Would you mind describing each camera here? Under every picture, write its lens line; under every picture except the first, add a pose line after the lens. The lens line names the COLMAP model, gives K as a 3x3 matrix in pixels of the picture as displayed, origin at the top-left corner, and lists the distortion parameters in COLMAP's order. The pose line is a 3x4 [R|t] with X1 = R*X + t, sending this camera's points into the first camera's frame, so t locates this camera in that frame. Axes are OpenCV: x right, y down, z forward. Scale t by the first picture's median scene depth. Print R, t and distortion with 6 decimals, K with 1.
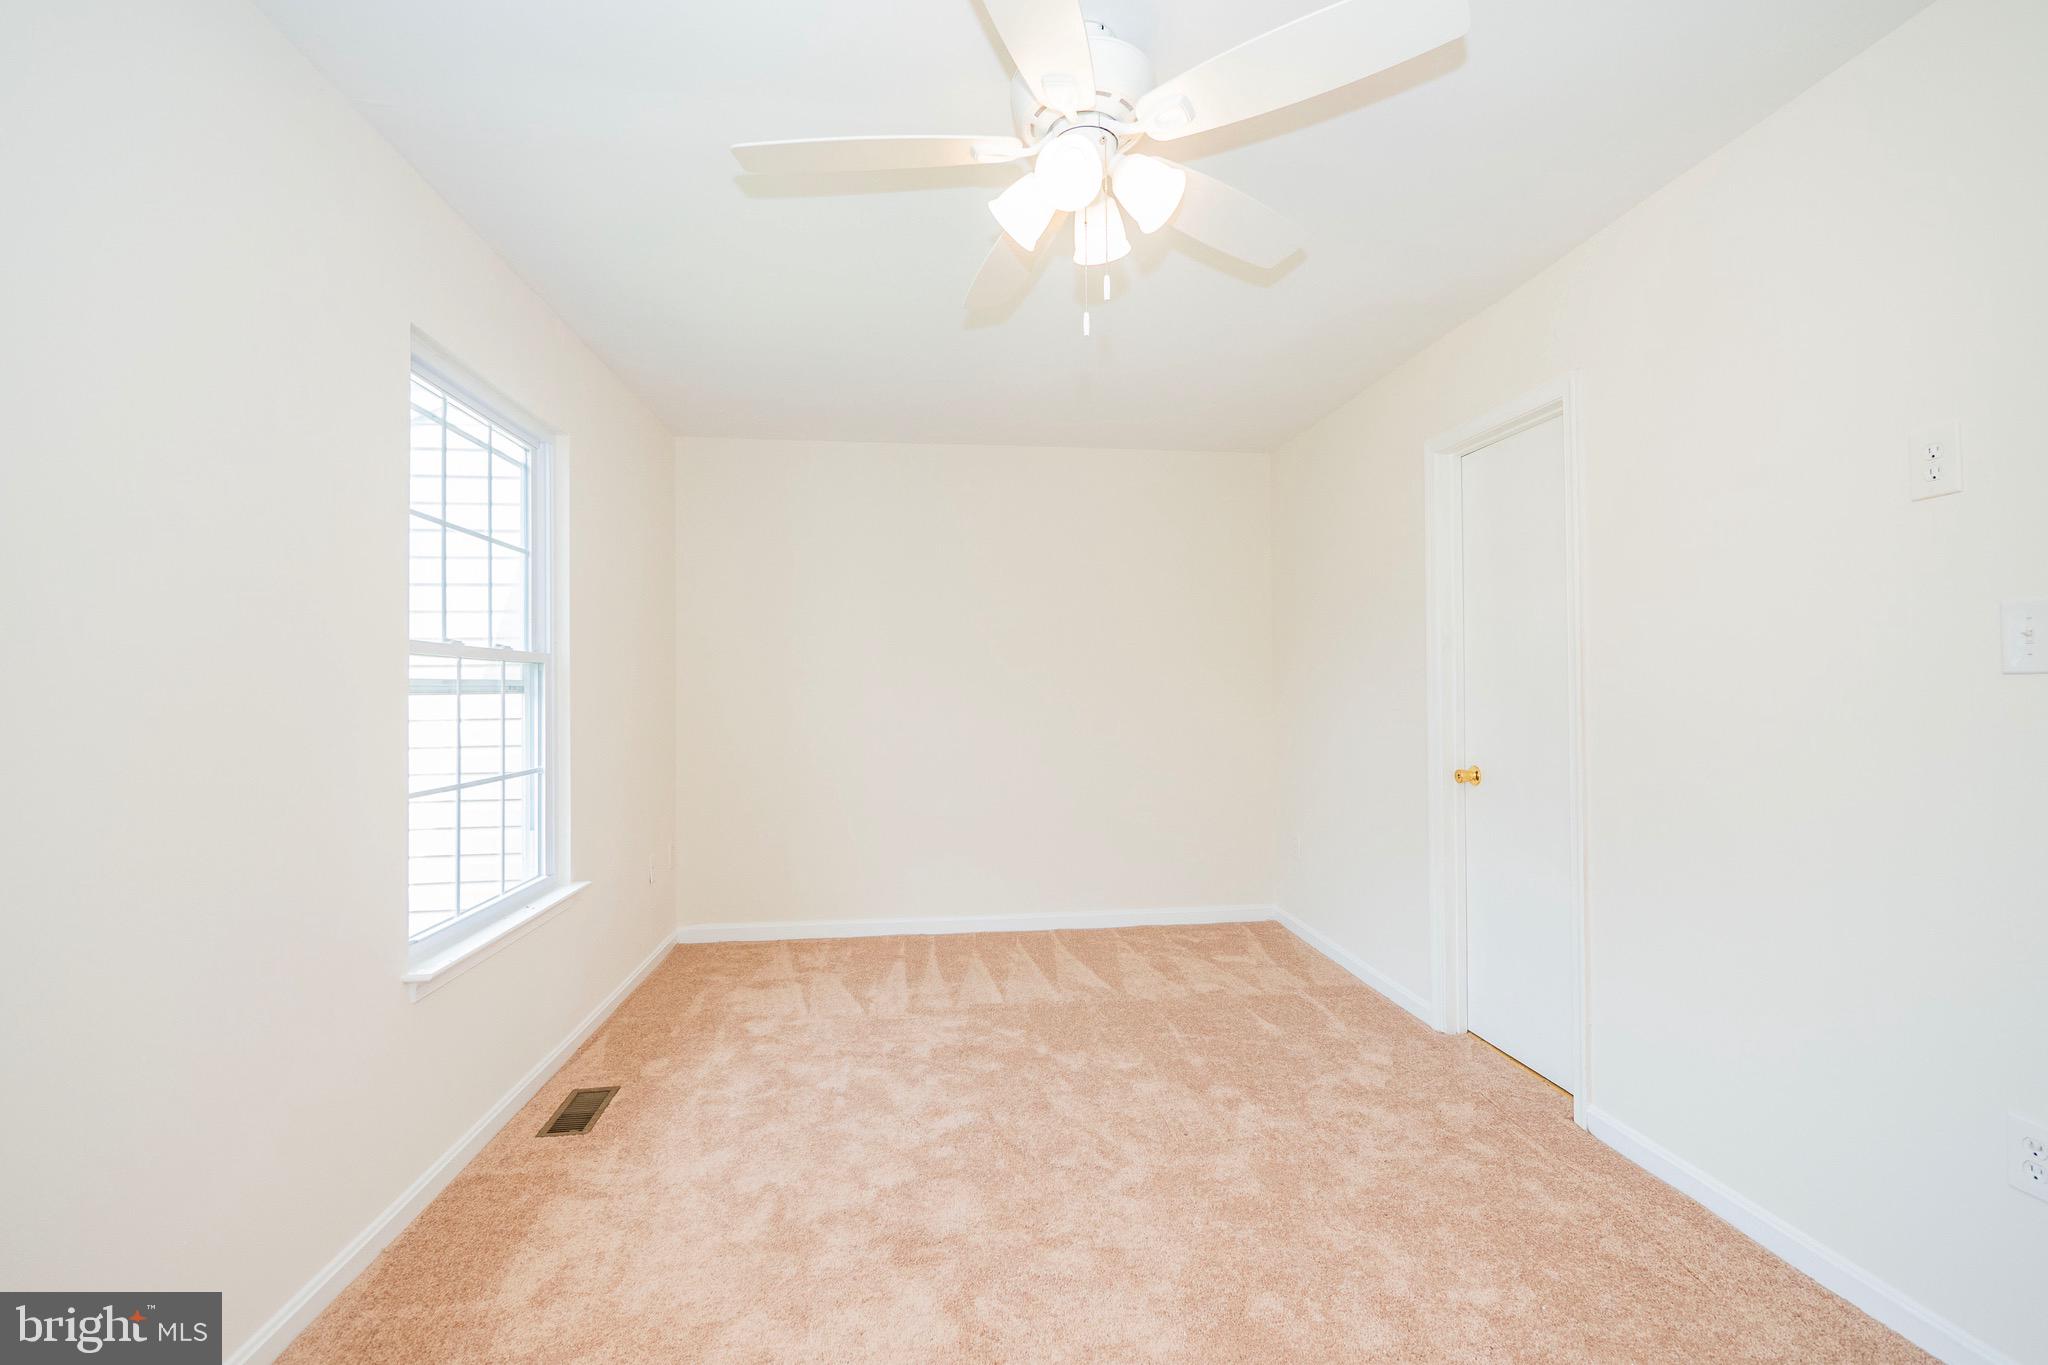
lens RADIAL K [[864.6, 0, 1024.0], [0, 864.6, 682.5], [0, 0, 1]] dist [-0.022994, 0.000127]
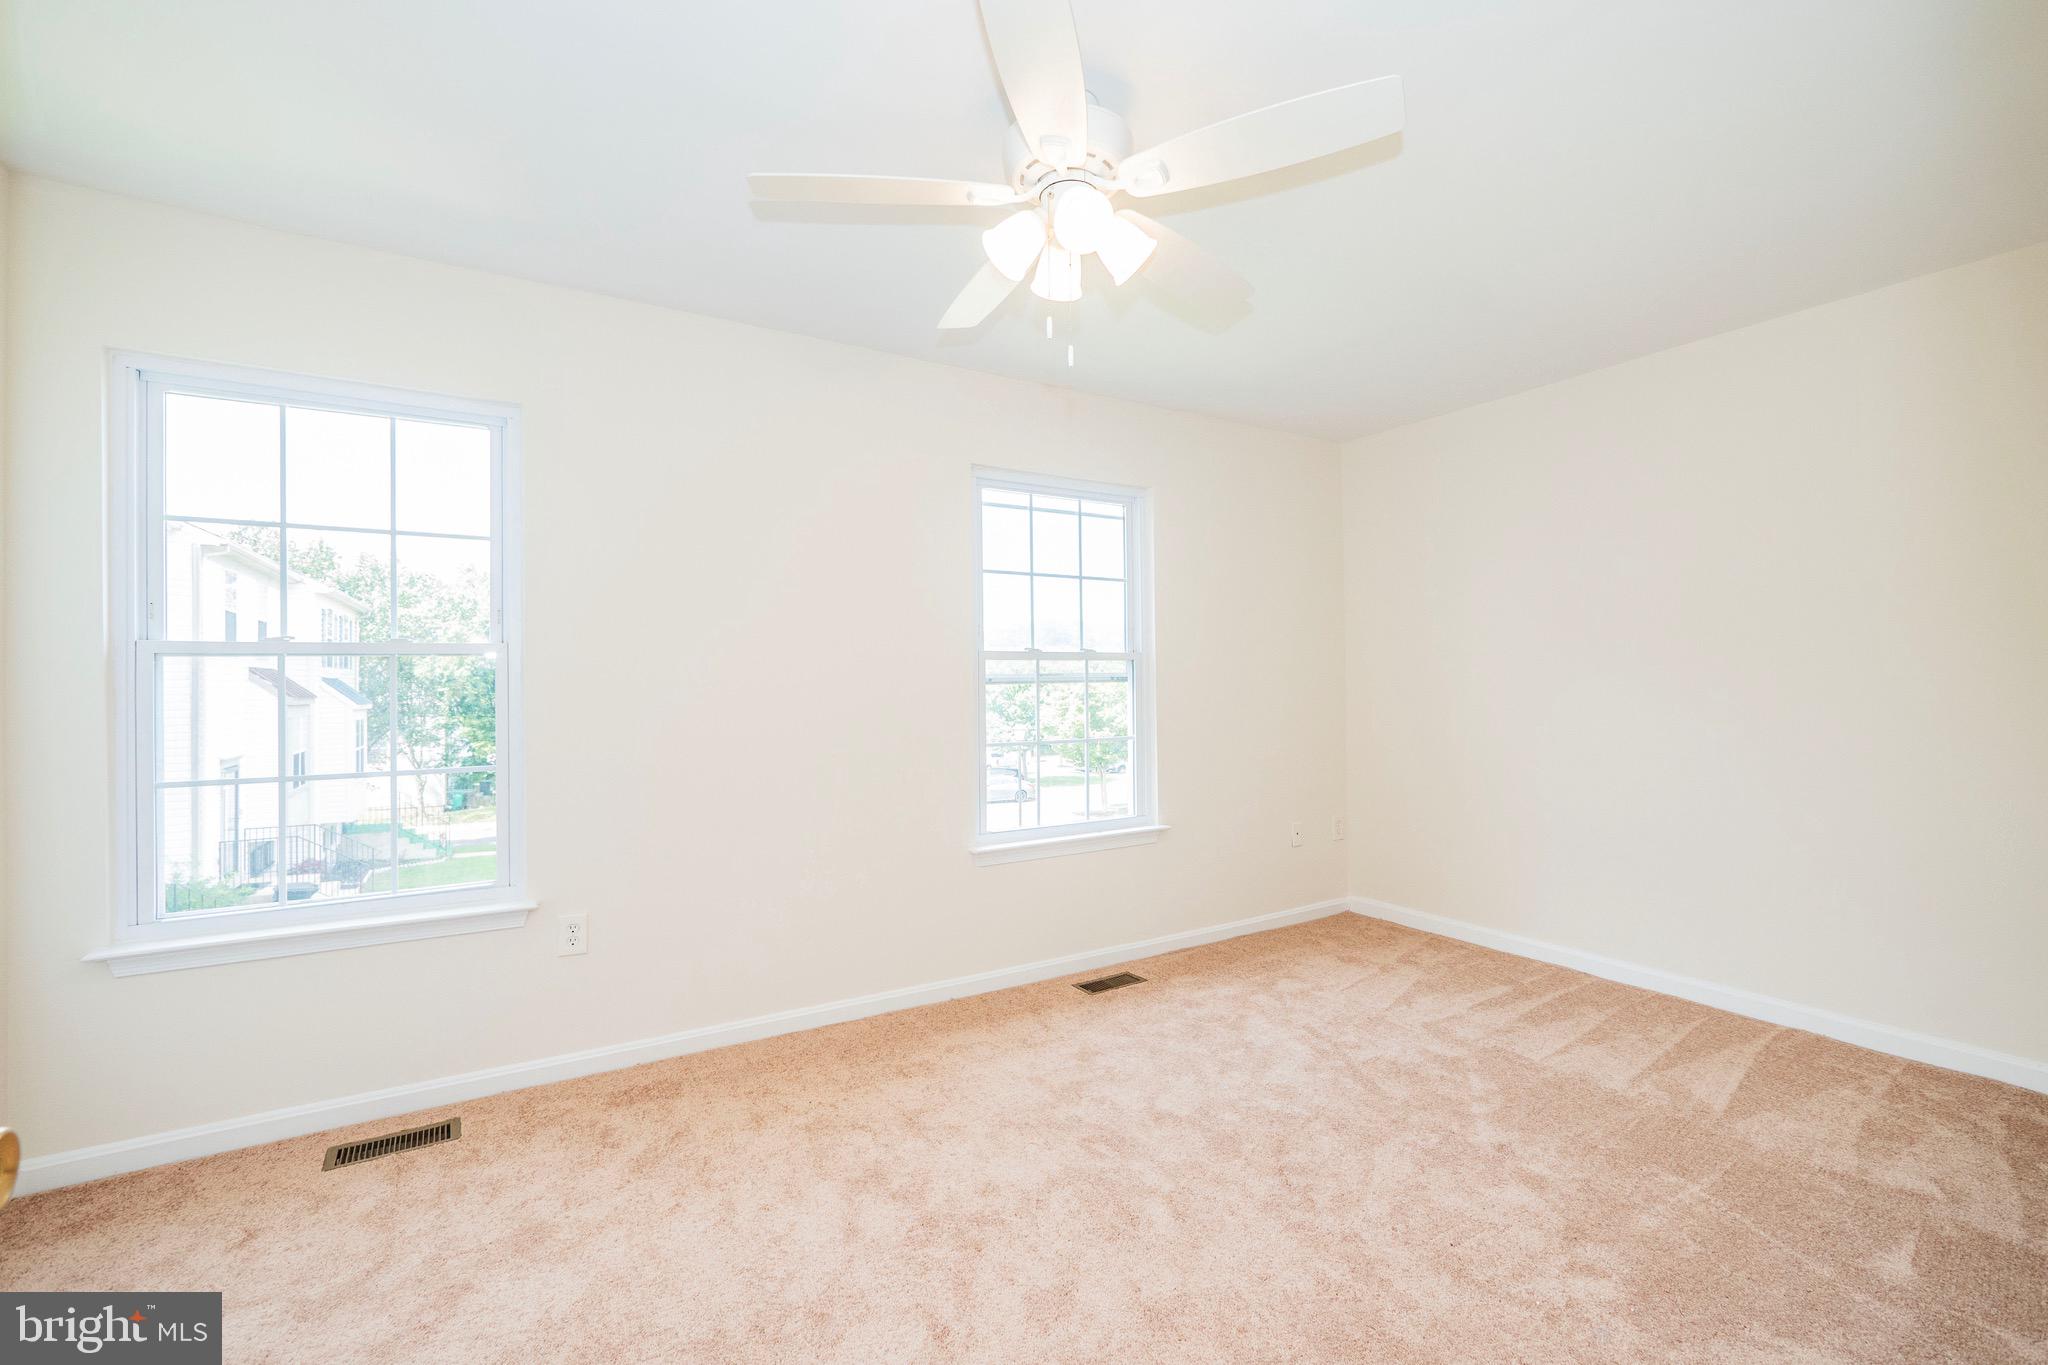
lens RADIAL K [[867.7, 0, 1024.1], [0, 867.7, 676.1], [0, 0, 1]] dist [-0.005920, 0.000390]
pose [[0.407277, -0.004639, -0.913293, 0.583529], [0.016935, 0.999854, 0.002473, -0.003561], [0.913148, -0.016474, 0.407296, 0.250242]]
